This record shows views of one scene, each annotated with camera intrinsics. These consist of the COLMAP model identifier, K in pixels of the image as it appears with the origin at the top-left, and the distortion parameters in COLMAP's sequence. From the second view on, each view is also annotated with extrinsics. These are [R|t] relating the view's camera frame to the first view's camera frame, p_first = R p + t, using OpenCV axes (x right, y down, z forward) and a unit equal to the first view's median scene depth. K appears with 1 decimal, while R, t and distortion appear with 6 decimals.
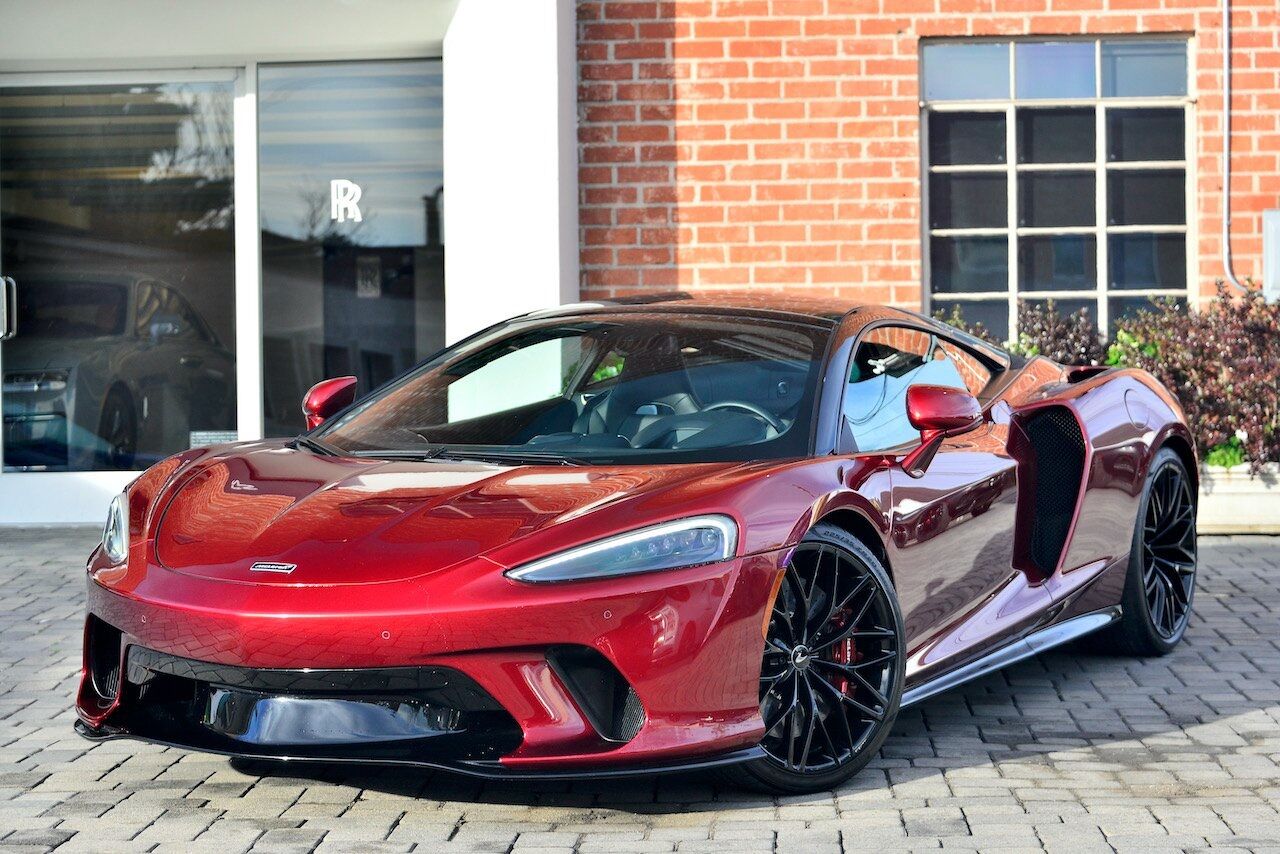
lens RADIAL K [[2738.8, 0, 640.0], [0, 2738.8, 427.0], [0, 0, 1]] dist [-0.093565, -0.054232]
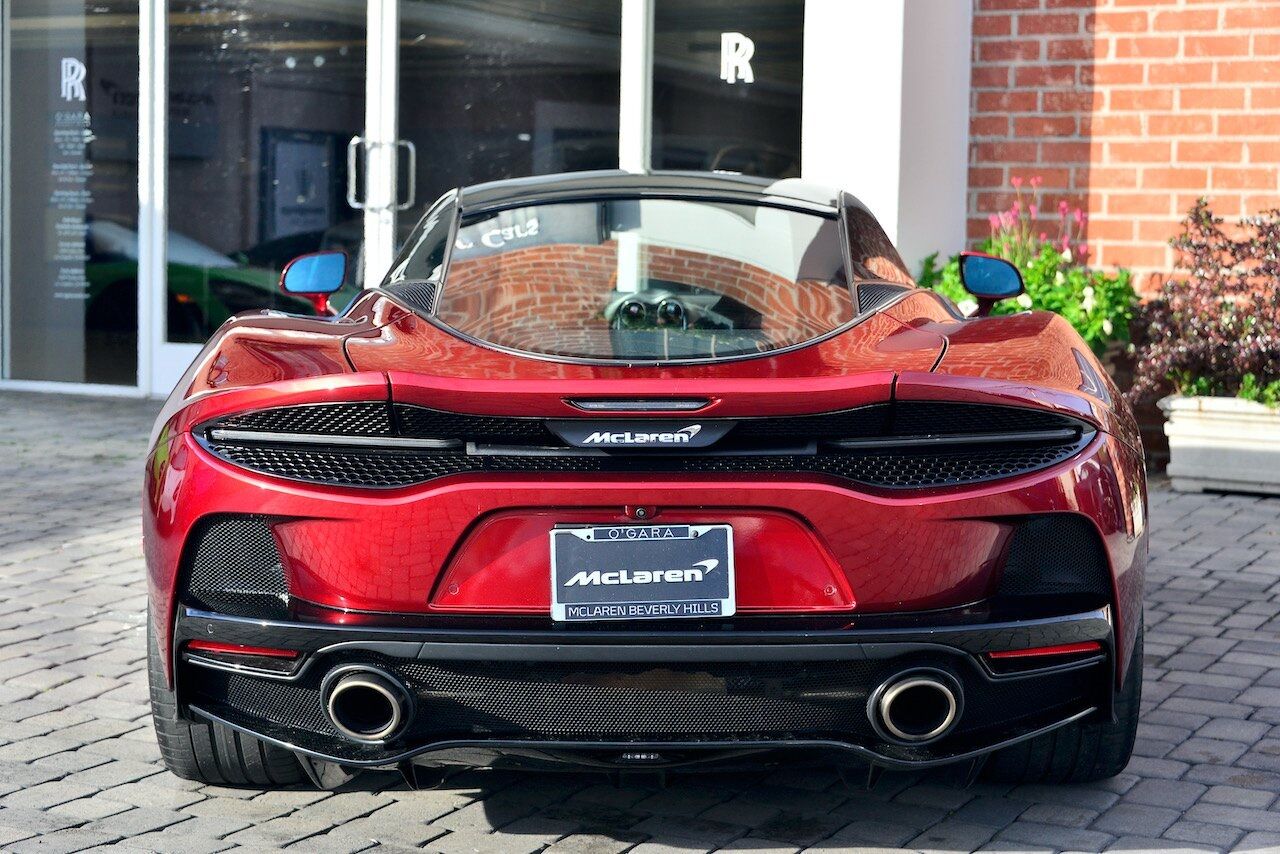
lens RADIAL K [[2474.9, 0, 640.0], [0, 2474.9, 427.0], [0, 0, 1]] dist [0.001766, 0.047138]
pose [[0.908786, 0.060329, -0.412878, 0.201230], [-0.035586, 0.997094, 0.067364, -0.018822], [0.415742, -0.046526, 0.908292, 0.282050]]
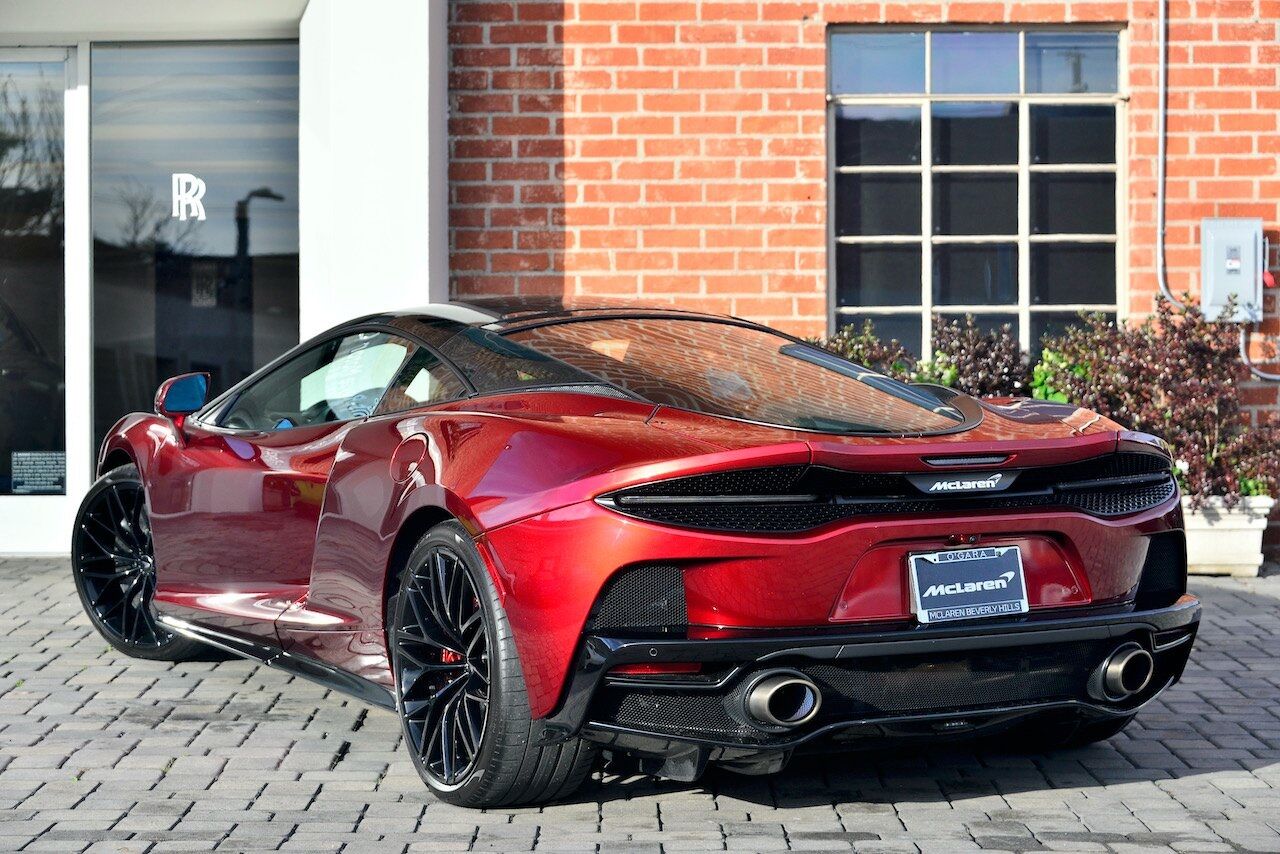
lens RADIAL K [[2738.8, 0, 640.0], [0, 2738.8, 427.0], [0, 0, 1]] dist [-0.093565, -0.054232]
pose [[0.998028, 0.007839, 0.062286, -0.015164], [-0.007488, 0.999955, -0.005870, -0.003008], [-0.062329, 0.005392, 0.998041, 0.098067]]
